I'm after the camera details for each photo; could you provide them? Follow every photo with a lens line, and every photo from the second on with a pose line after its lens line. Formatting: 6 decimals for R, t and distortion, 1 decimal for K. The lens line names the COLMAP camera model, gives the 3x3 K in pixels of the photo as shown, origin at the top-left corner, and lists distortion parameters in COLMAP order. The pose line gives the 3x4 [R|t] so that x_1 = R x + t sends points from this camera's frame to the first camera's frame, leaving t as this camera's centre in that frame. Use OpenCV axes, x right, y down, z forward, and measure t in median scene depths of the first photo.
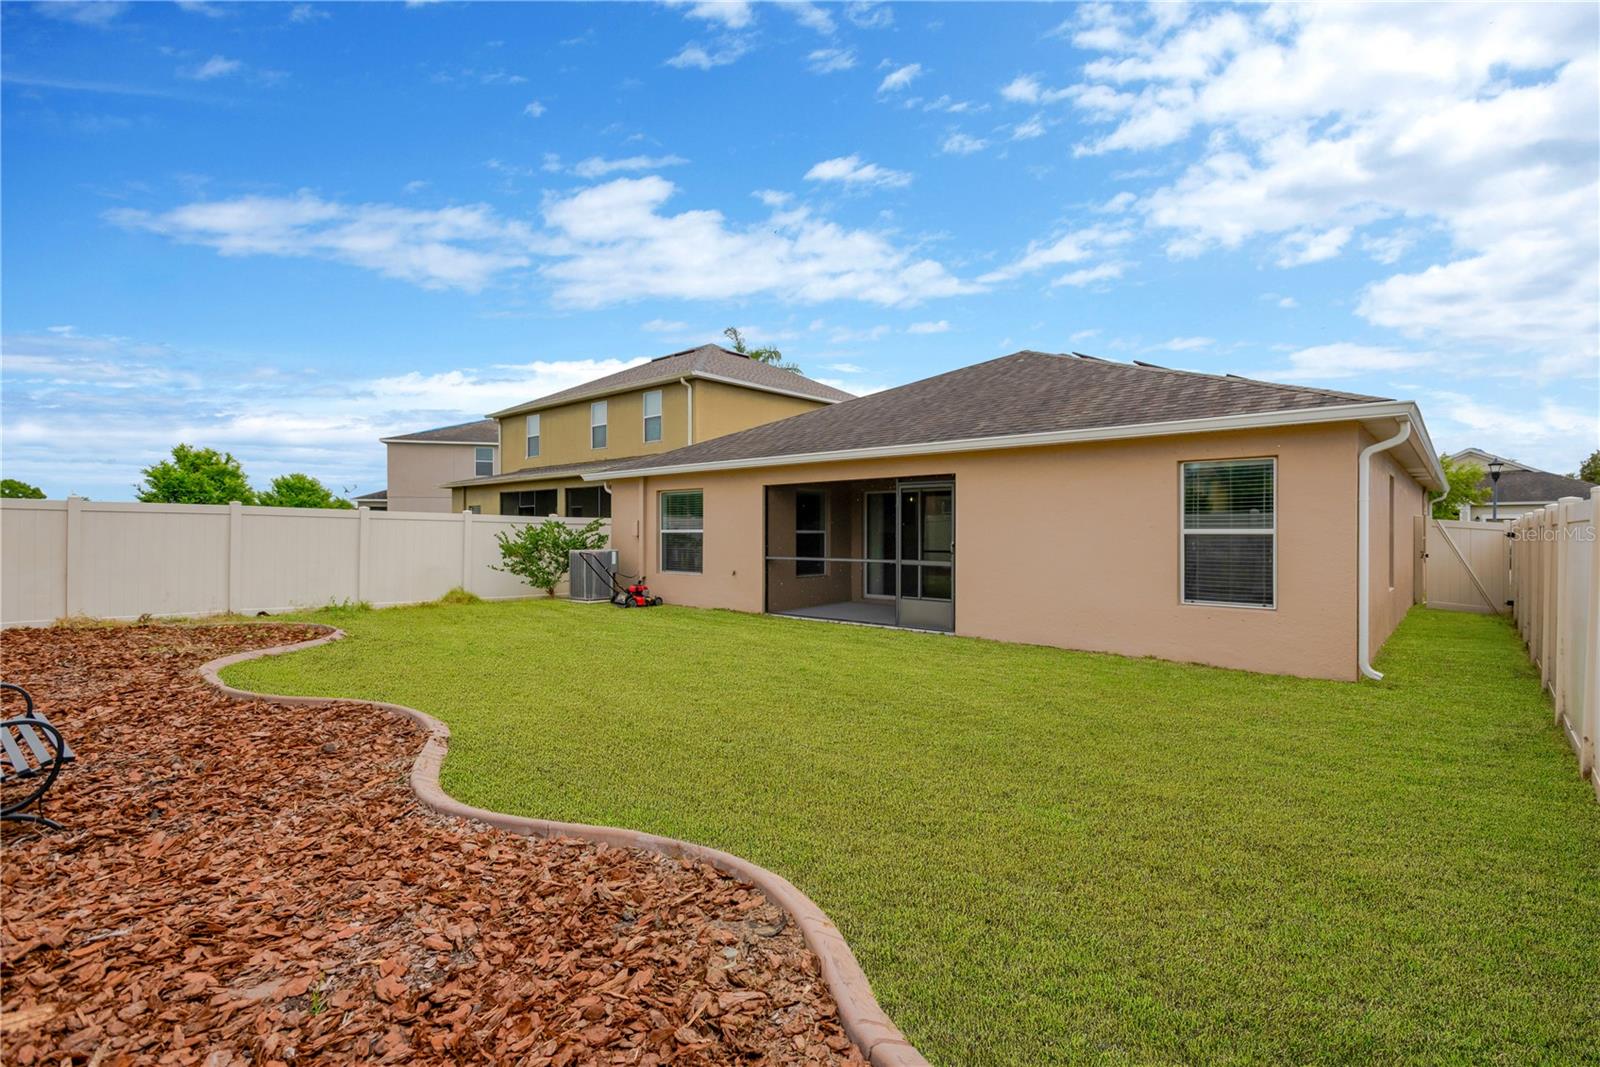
lens RADIAL K [[745.1, 0, 801.7], [0, 745.1, 529.5], [0, 0, 1]] dist [0.004760, -0.001051]
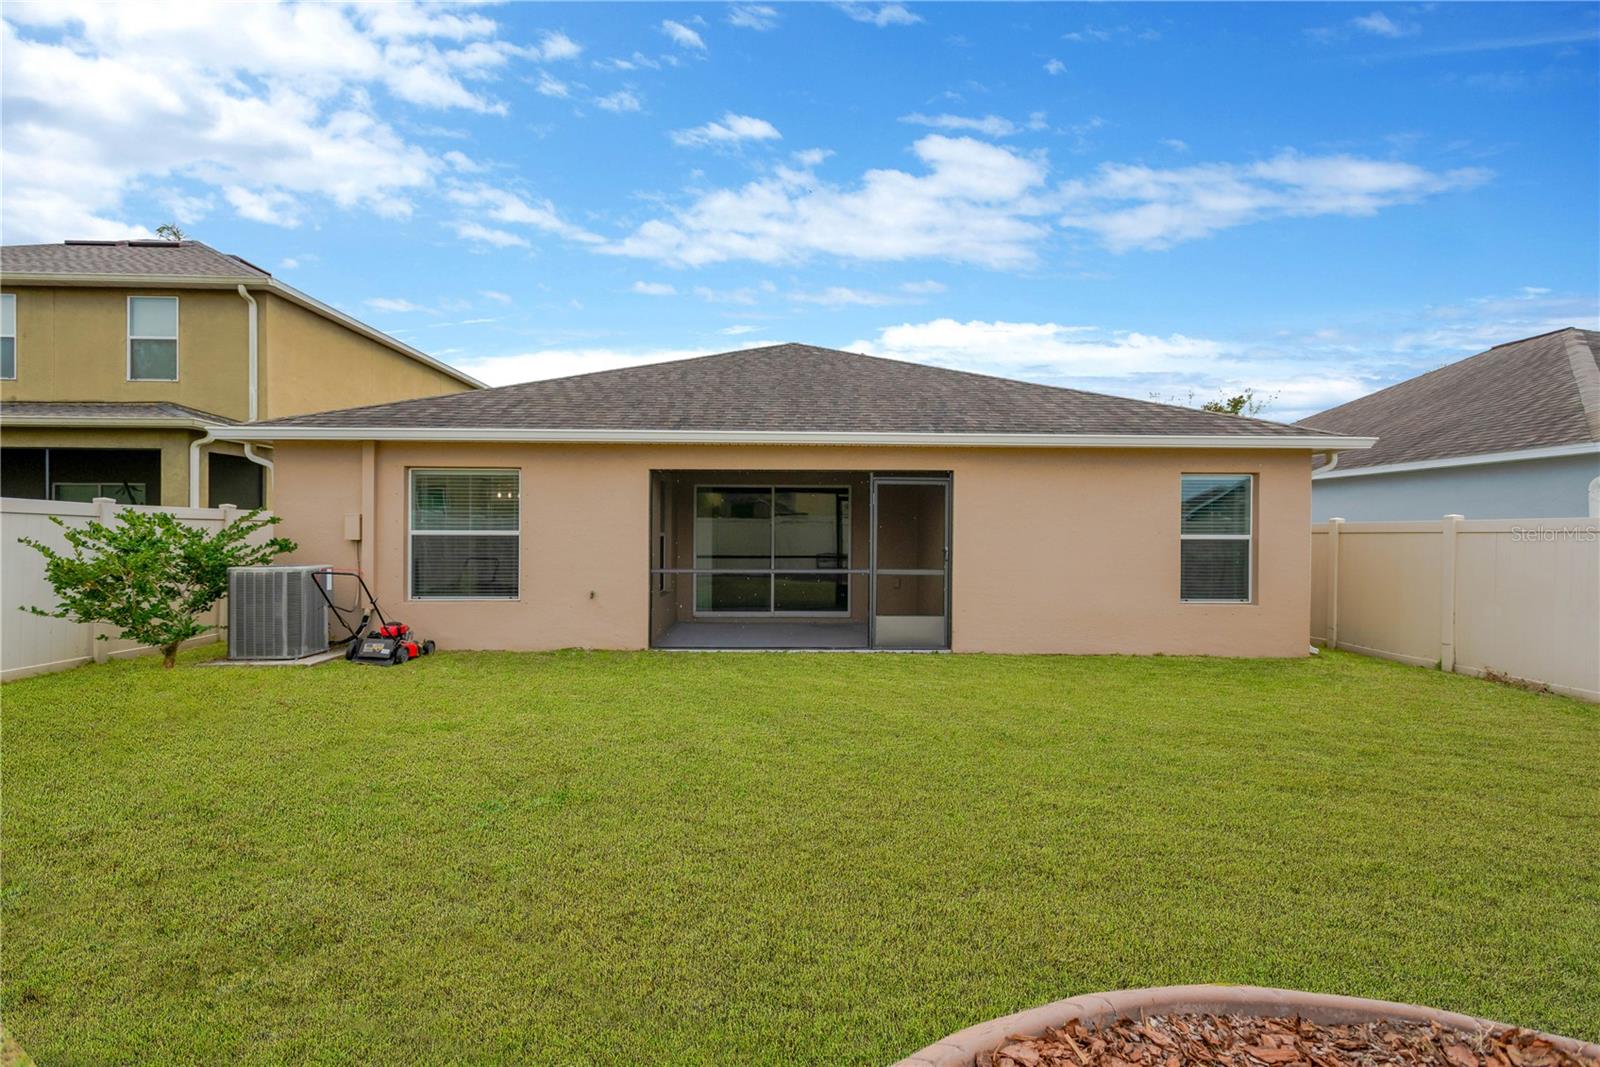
lens RADIAL K [[745.1, 0, 797.4], [0, 745.1, 539.0], [0, 0, 1]] dist [0.004760, -0.001051]
pose [[0.726650, -0.001753, 0.687005, -0.434939], [-0.006175, 0.999940, 0.009082, -0.000386], [-0.686980, -0.010841, 0.726596, 0.386507]]
